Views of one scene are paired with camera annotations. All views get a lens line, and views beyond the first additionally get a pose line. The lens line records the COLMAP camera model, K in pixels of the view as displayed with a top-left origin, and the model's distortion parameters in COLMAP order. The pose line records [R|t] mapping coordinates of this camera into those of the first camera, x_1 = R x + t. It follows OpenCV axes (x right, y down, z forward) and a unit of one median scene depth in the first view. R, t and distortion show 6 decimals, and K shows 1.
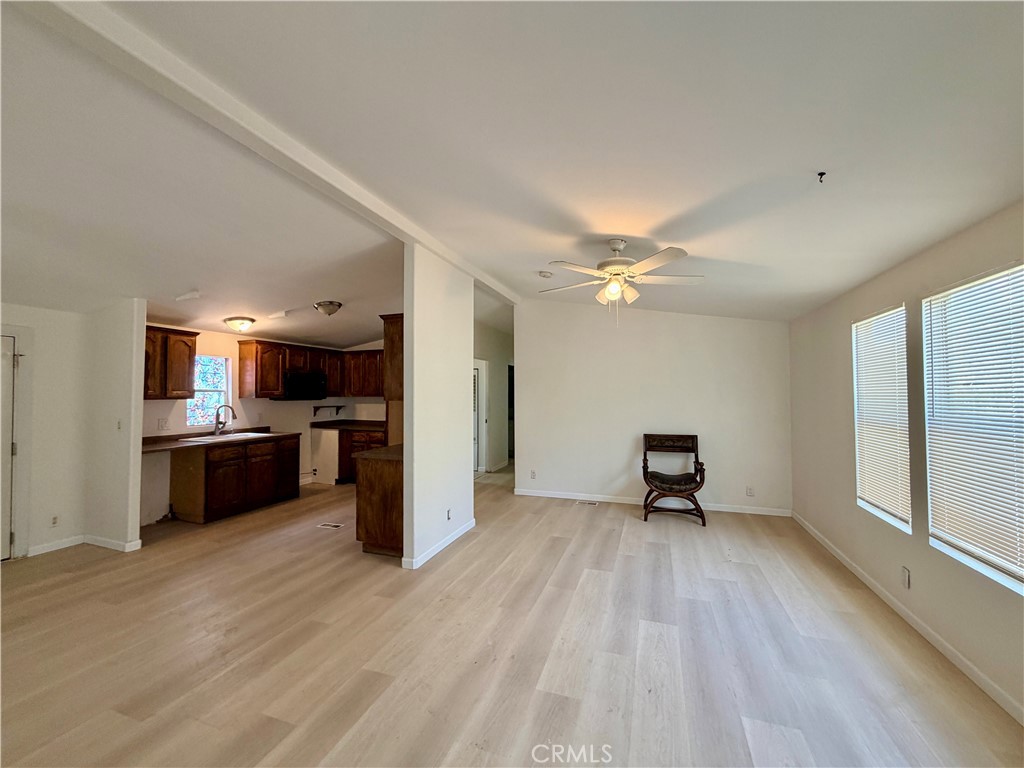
lens RADIAL K [[408.2, 0, 511.1], [0, 408.2, 382.5], [0, 0, 1]] dist [-0.000564, 0.000244]
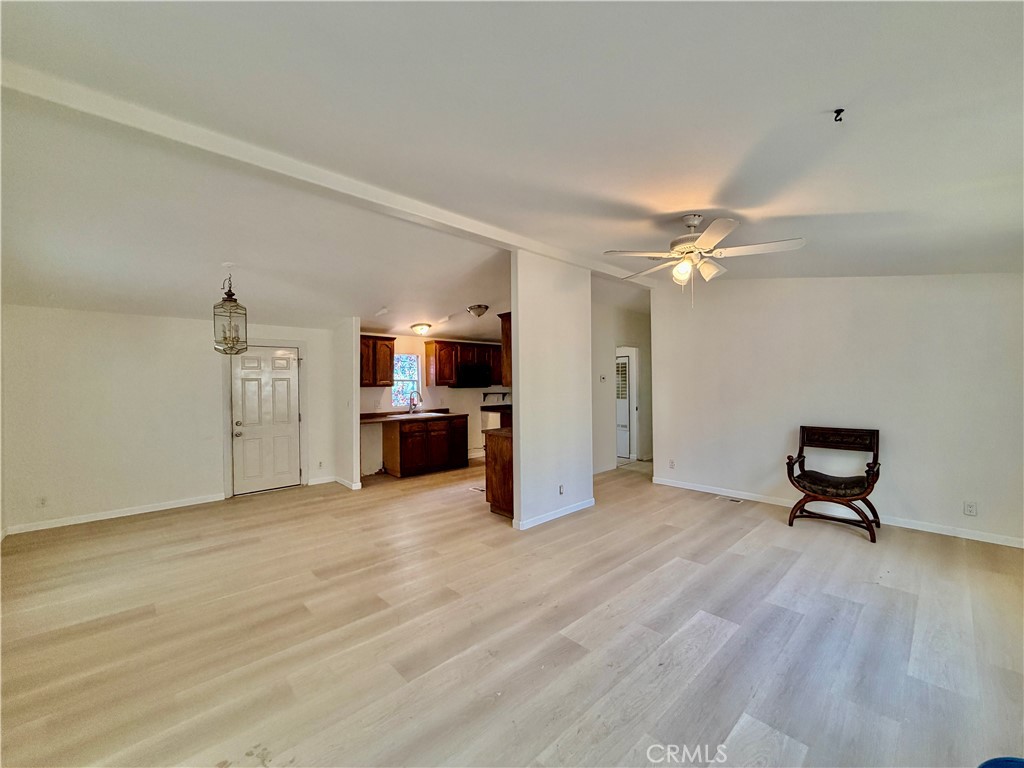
lens RADIAL K [[408.2, 0, 511.1], [0, 408.2, 382.5], [0, 0, 1]] dist [-0.000564, 0.000244]
pose [[0.885907, -0.008777, -0.463780, 0.206181], [0.020664, 0.999575, 0.020555, 0.006792], [0.463403, -0.027793, 0.885712, -0.028555]]
